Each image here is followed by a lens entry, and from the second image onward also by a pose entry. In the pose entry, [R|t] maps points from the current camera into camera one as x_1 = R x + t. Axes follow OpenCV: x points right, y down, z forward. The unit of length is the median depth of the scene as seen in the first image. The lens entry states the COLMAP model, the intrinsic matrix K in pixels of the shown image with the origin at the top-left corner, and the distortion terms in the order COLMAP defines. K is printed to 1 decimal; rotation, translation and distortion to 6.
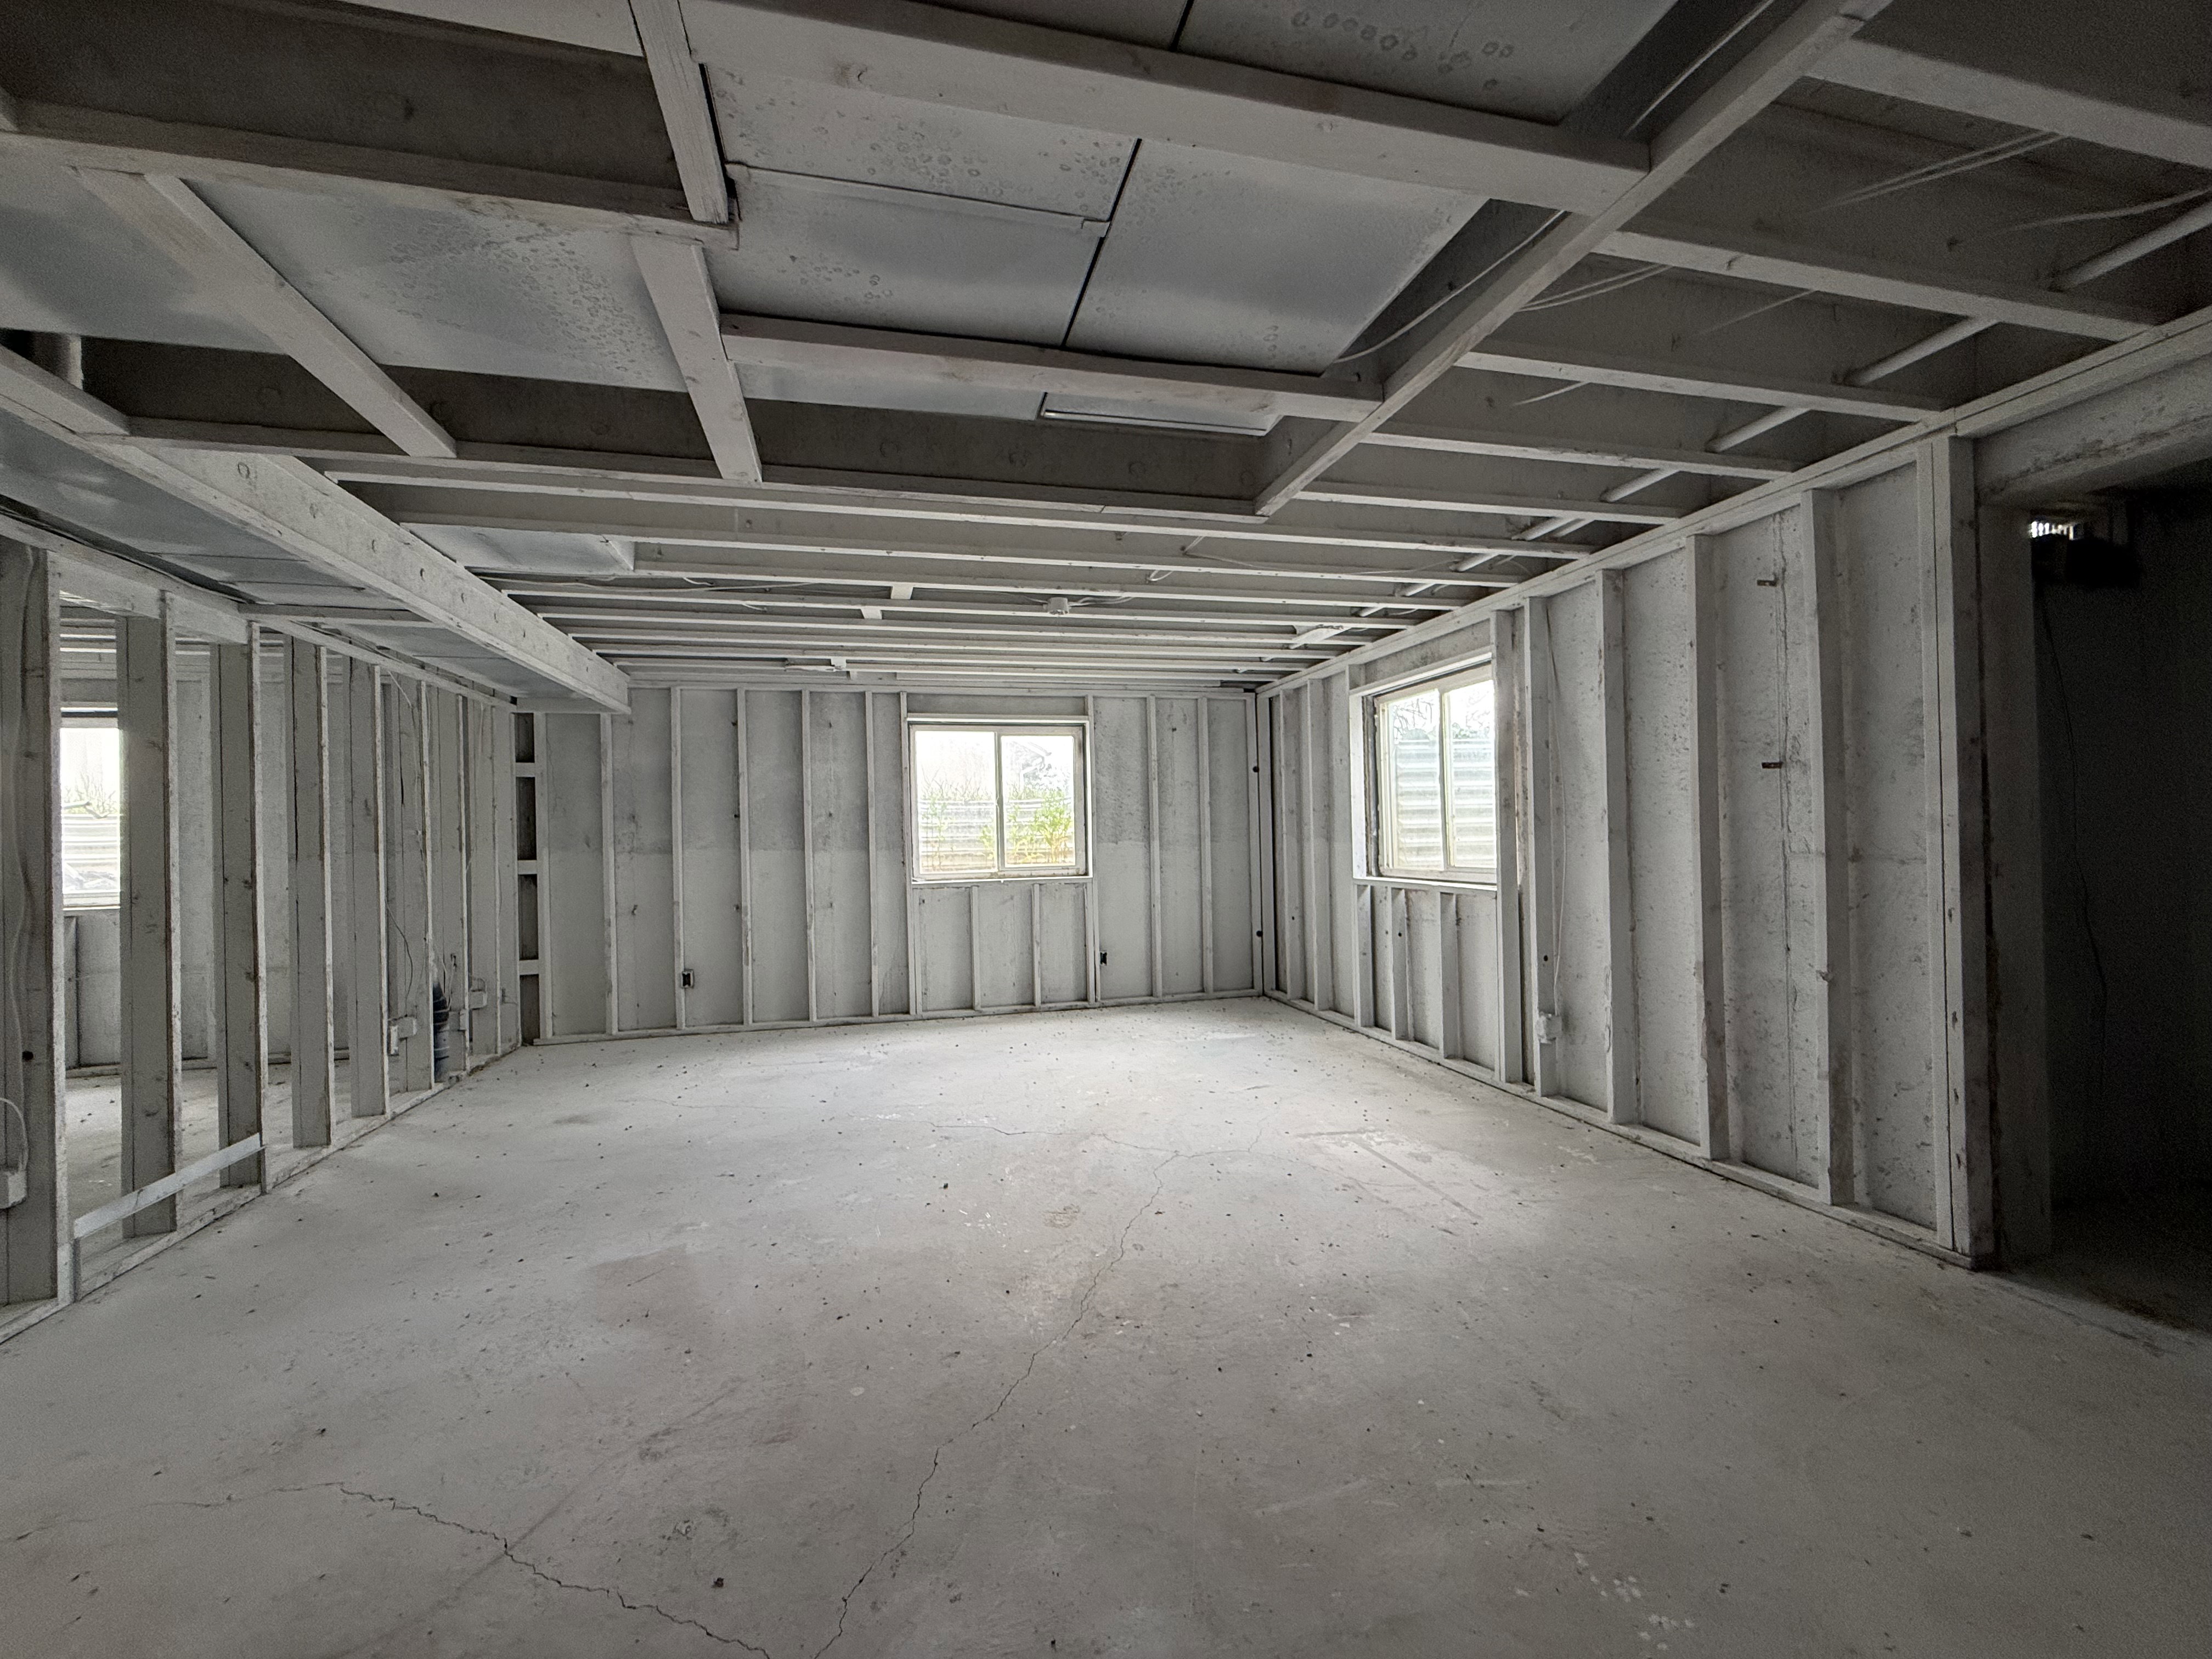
lens RADIAL K [[882.3, 0, 1099.5], [0, 882.3, 832.2], [0, 0, 1]] dist [0.000257, 0.000160]
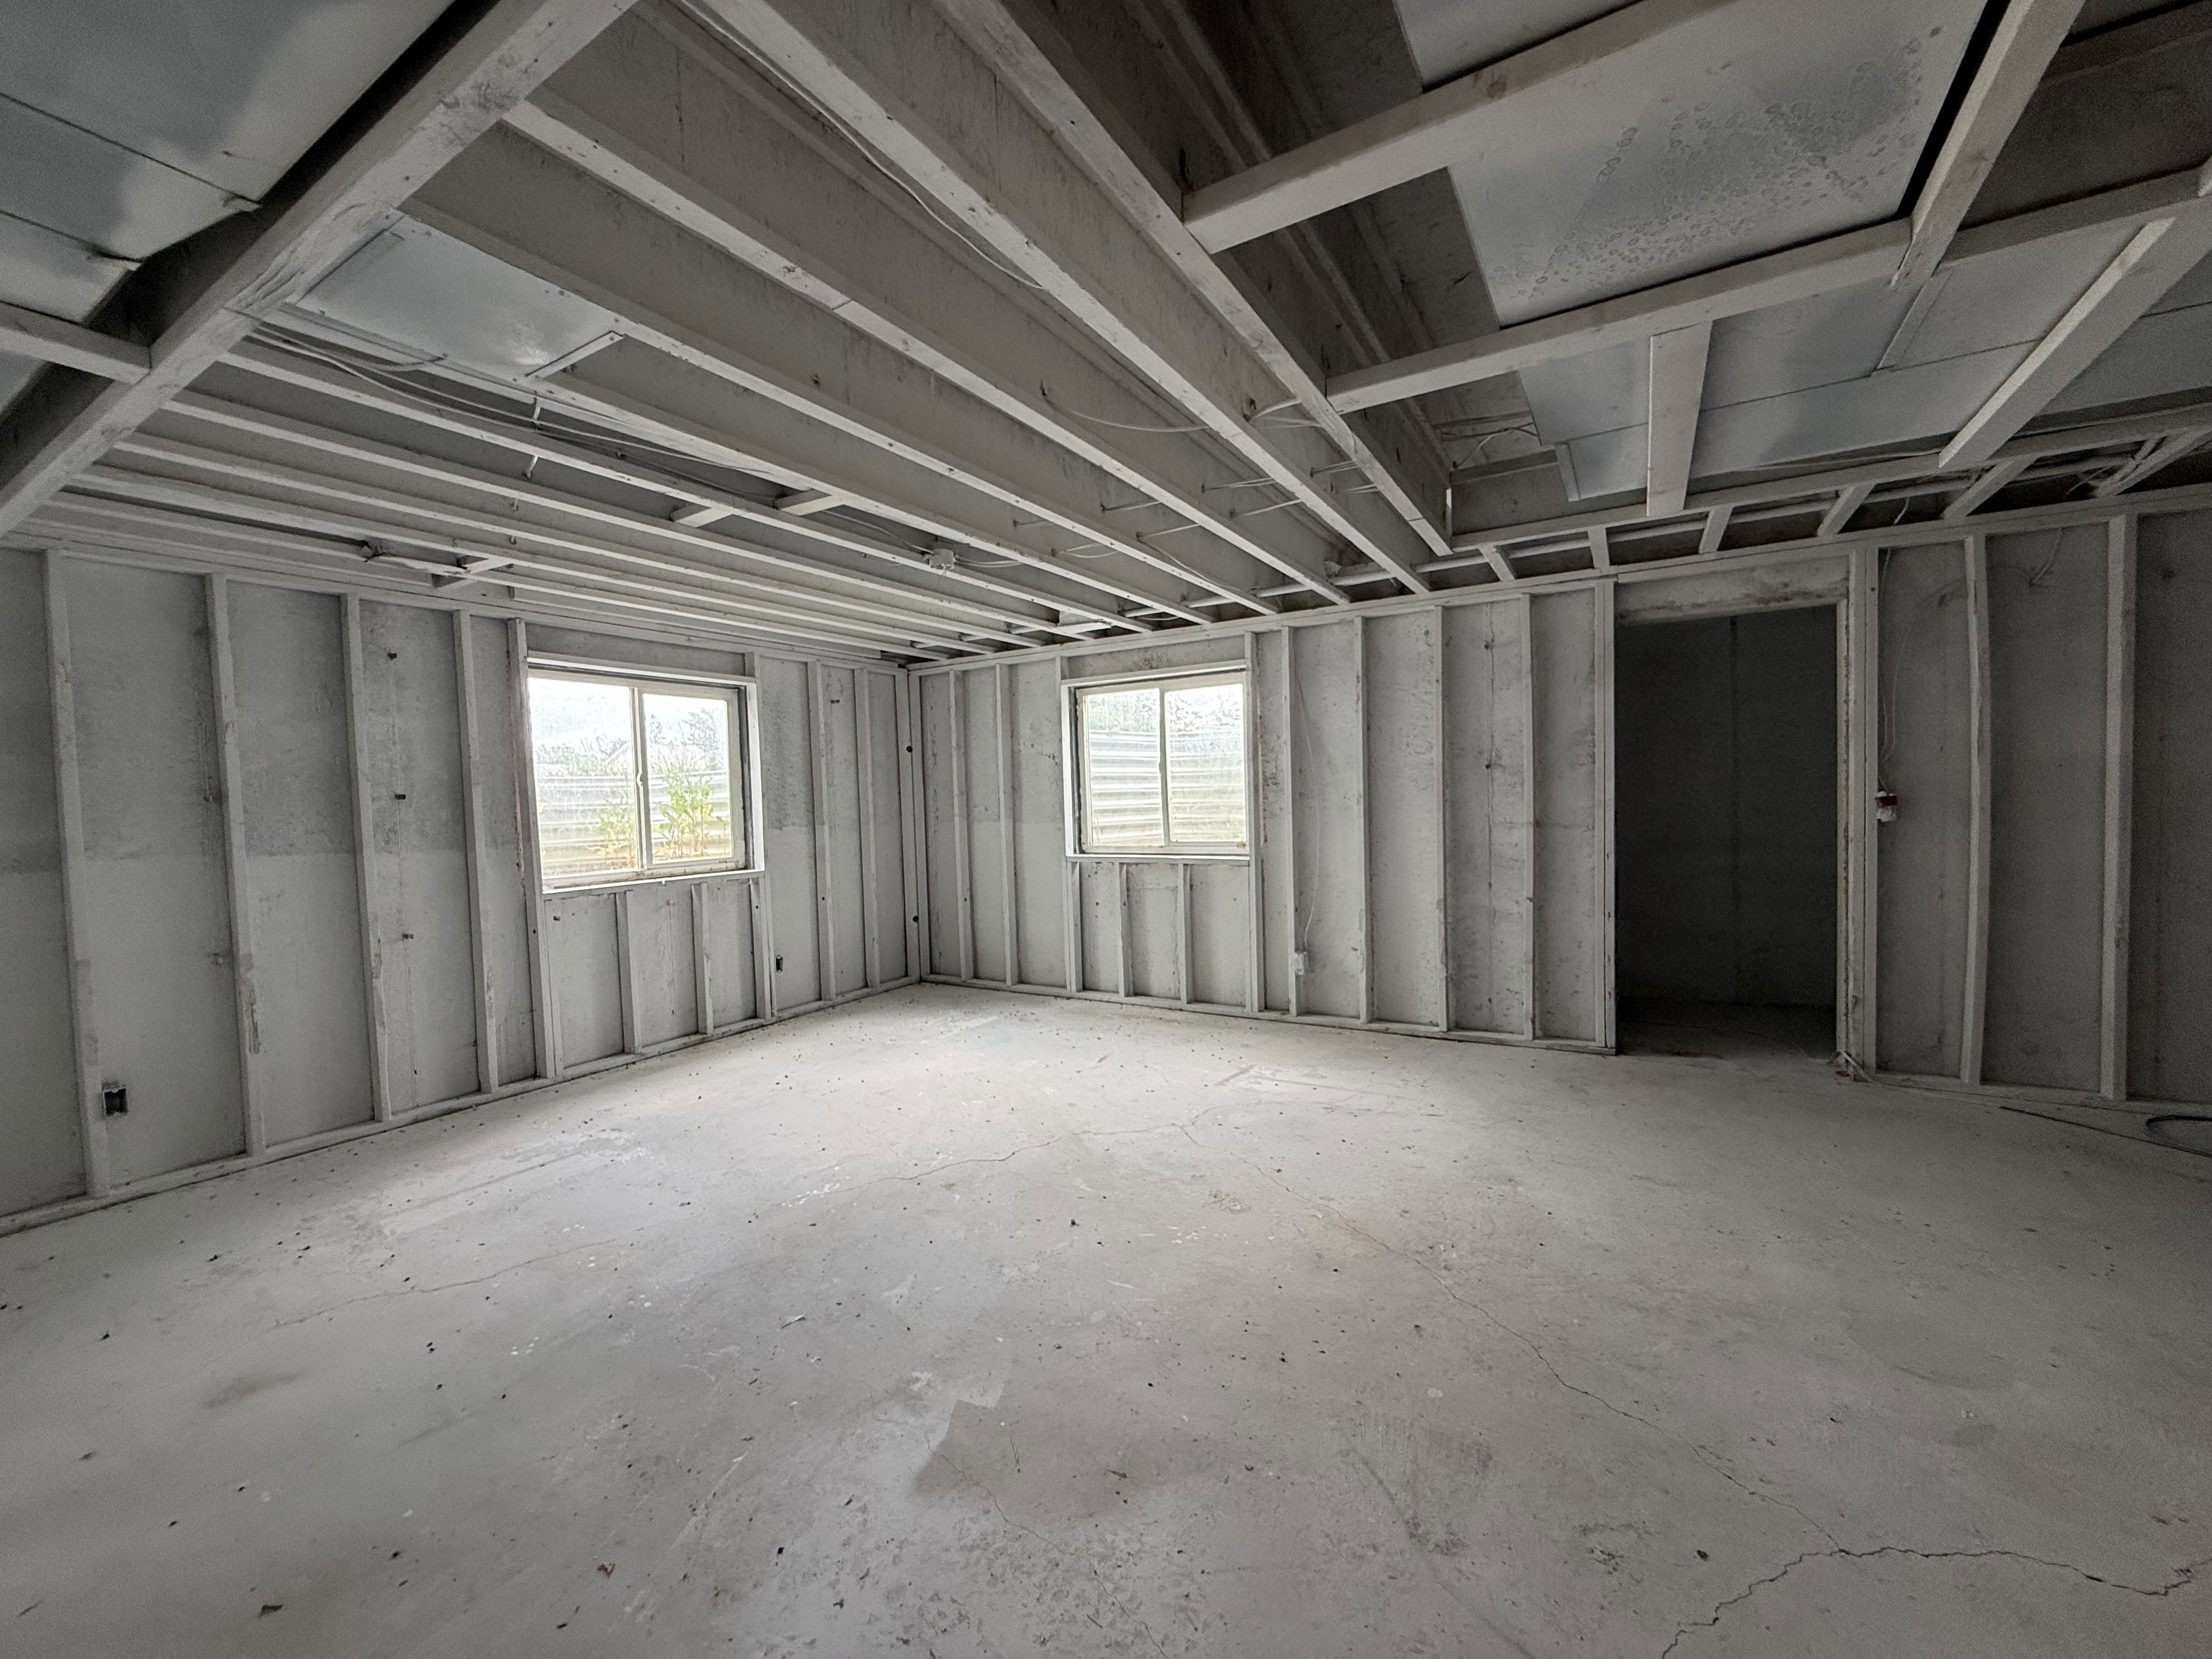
lens RADIAL K [[882.3, 0, 1099.5], [0, 882.3, 832.2], [0, 0, 1]] dist [0.000257, 0.000160]
pose [[0.712156, -0.027737, 0.701473, -0.566025], [0.010743, 0.999533, 0.028616, -0.009432], [-0.701939, -0.012844, 0.712121, 0.268109]]
